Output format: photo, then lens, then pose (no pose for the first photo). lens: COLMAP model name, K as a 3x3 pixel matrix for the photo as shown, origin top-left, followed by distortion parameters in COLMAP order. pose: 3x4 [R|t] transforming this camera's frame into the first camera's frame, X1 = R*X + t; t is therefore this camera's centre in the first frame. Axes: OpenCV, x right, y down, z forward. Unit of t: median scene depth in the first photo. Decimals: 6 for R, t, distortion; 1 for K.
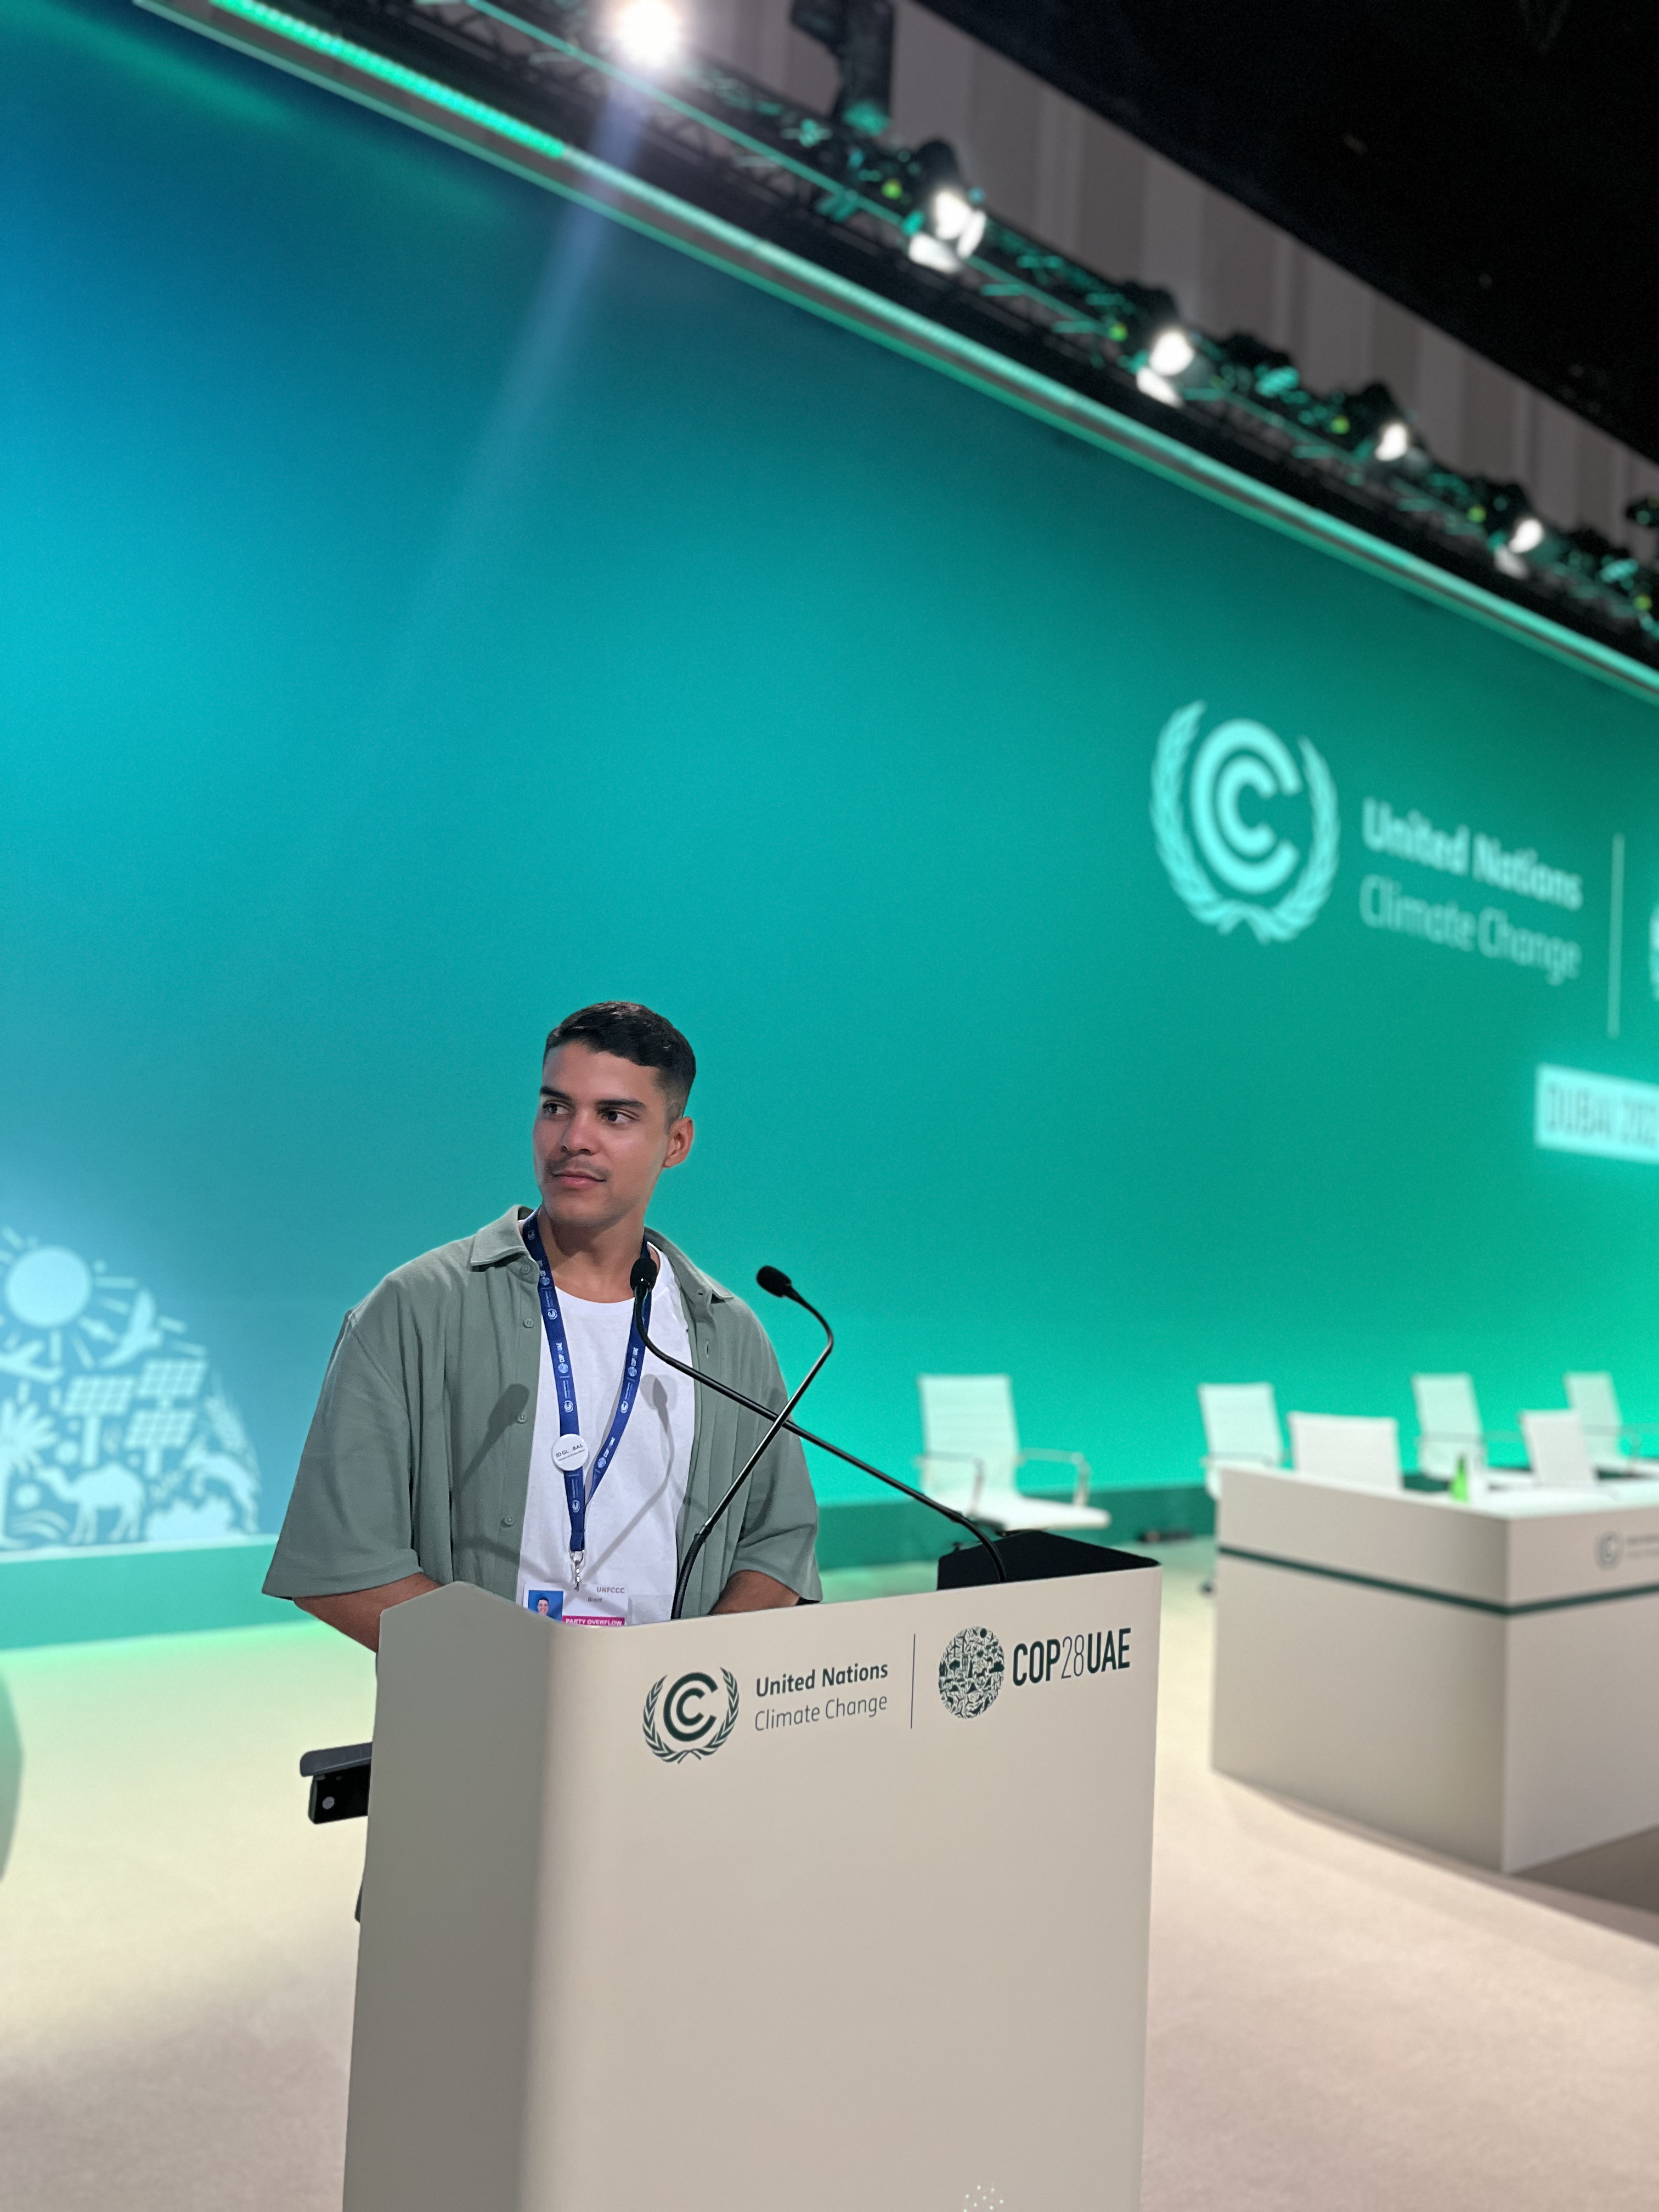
lens RADIAL K [[1686.4, 0, 829.5], [0, 1686.4, 1106.0], [0, 0, 1]] dist [0.024674, 0.000887]
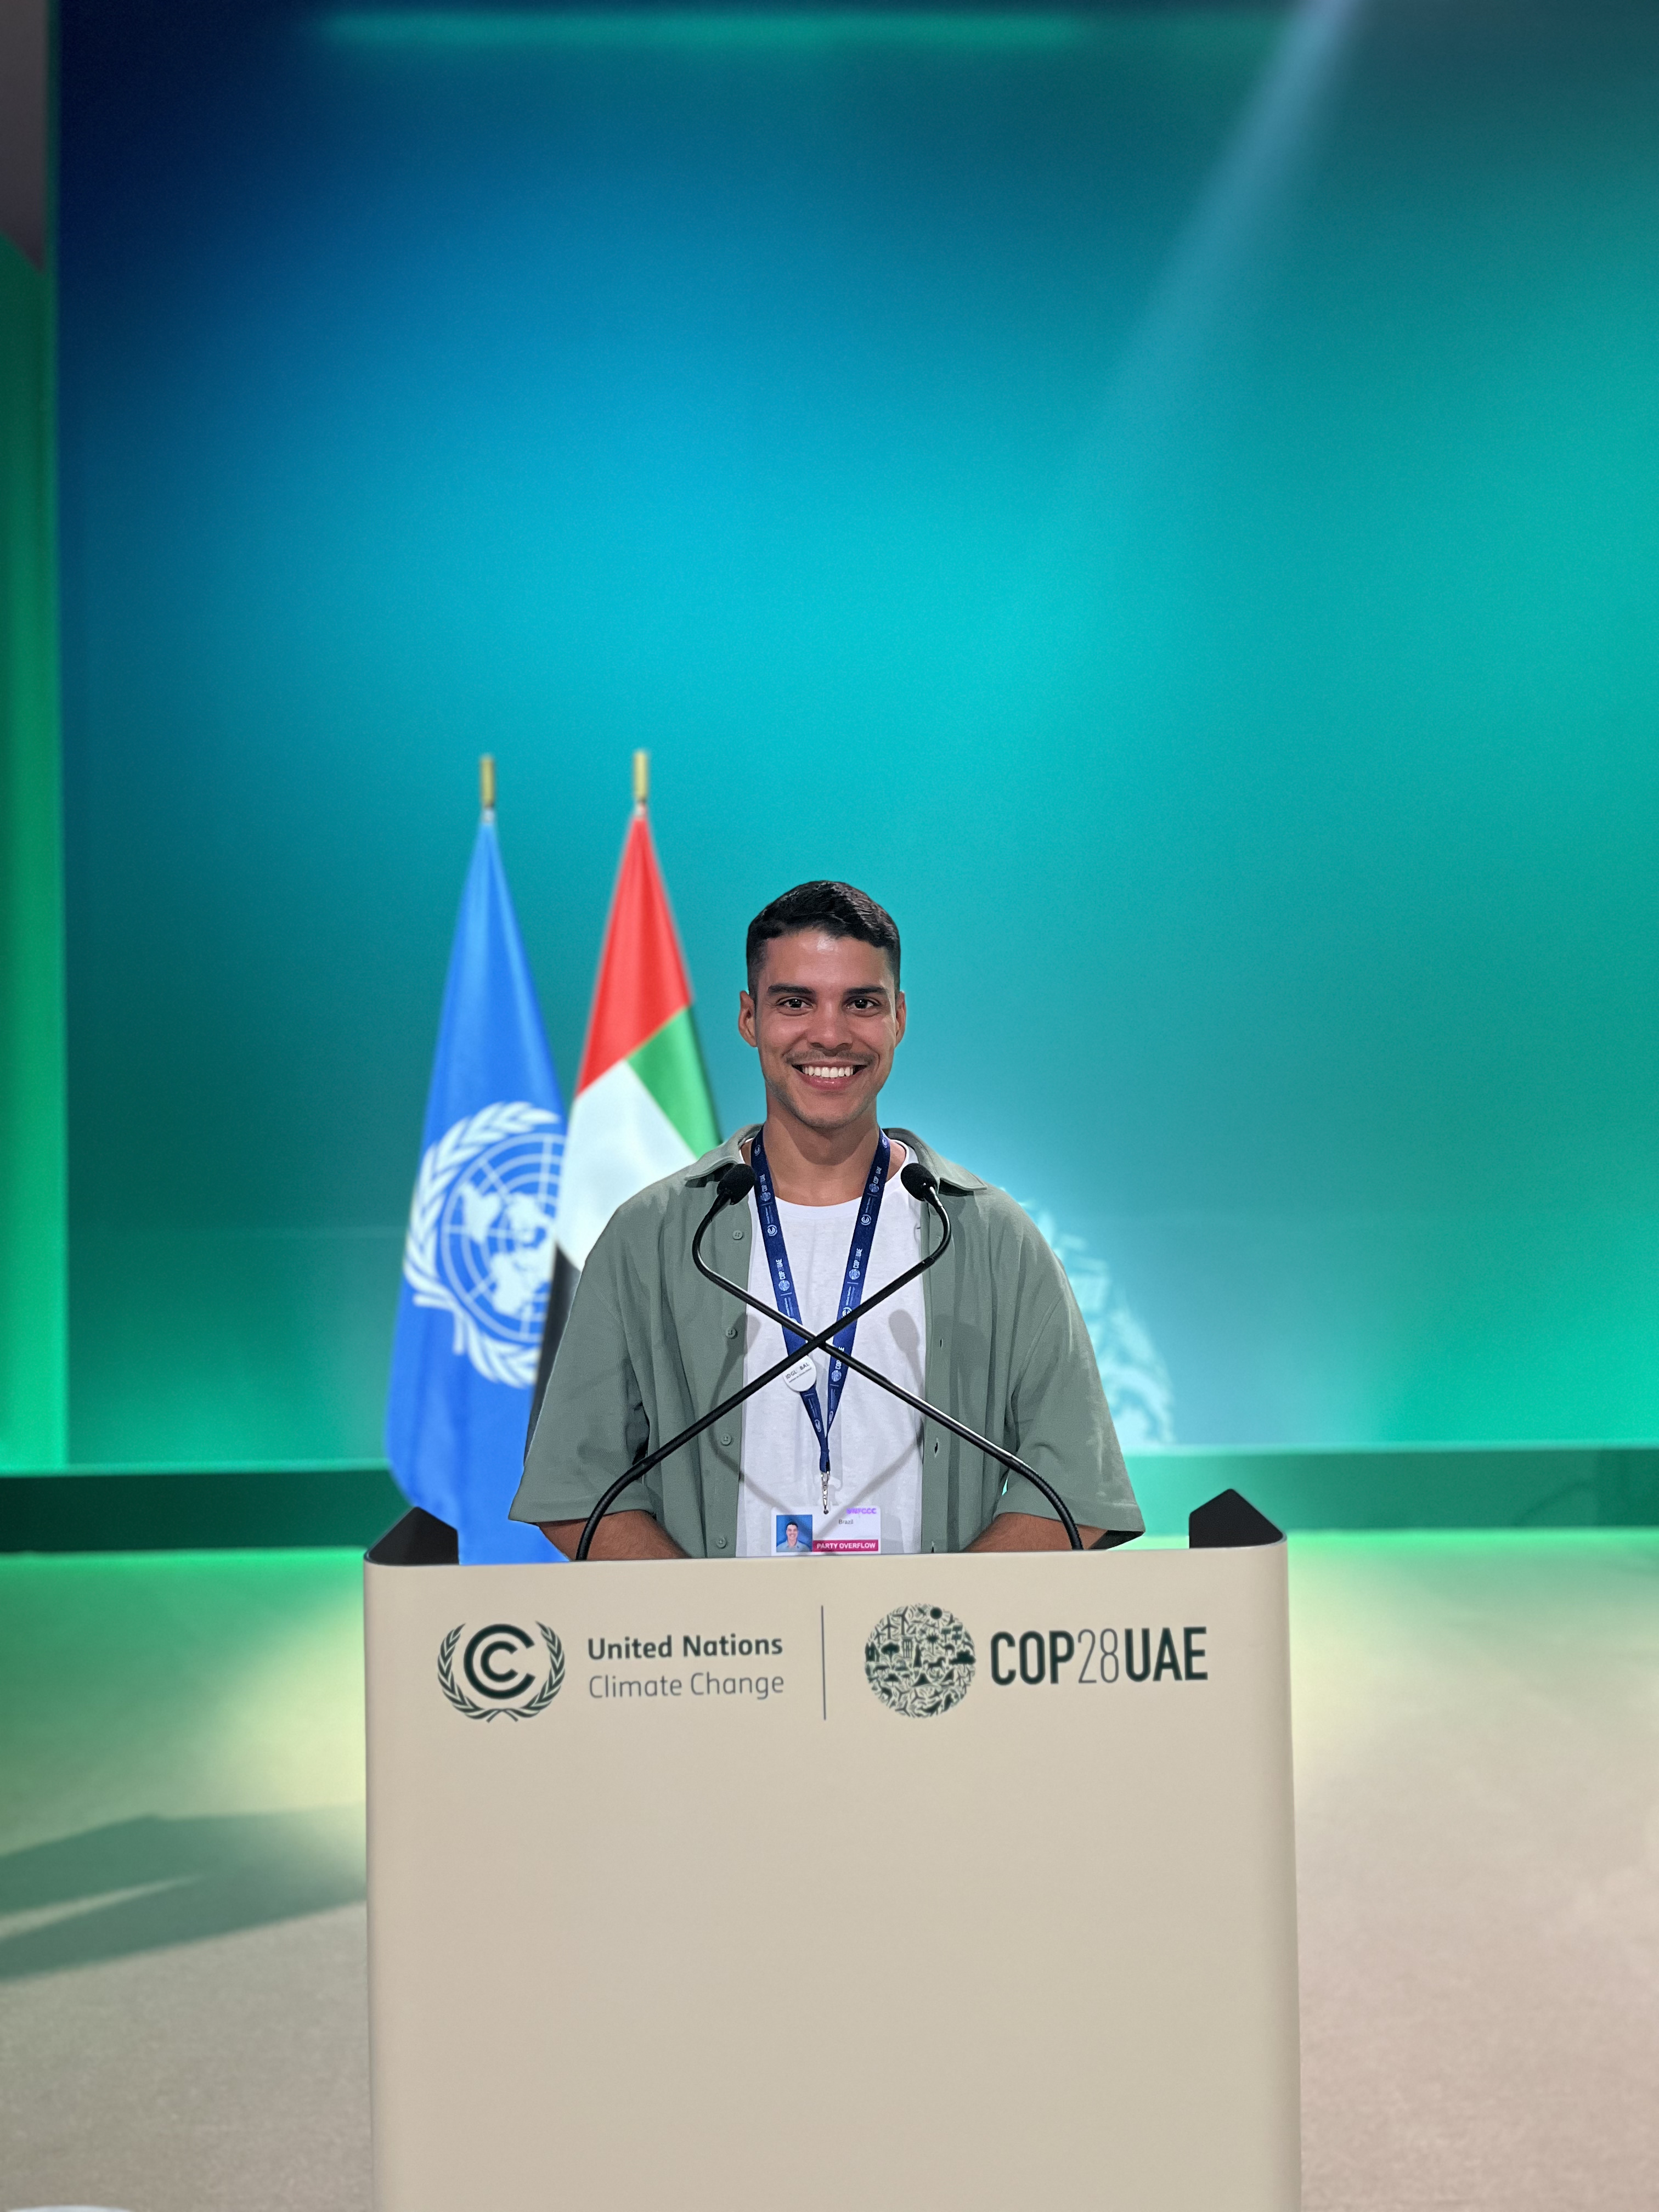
lens RADIAL K [[1686.4, 0, 829.5], [0, 1686.4, 1106.0], [0, 0, 1]] dist [0.024674, 0.000887]
pose [[0.796223, -0.078501, -0.599889, 0.552316], [0.108916, 0.993945, 0.014495, 0.061054], [0.595119, -0.076878, 0.799952, 0.364940]]
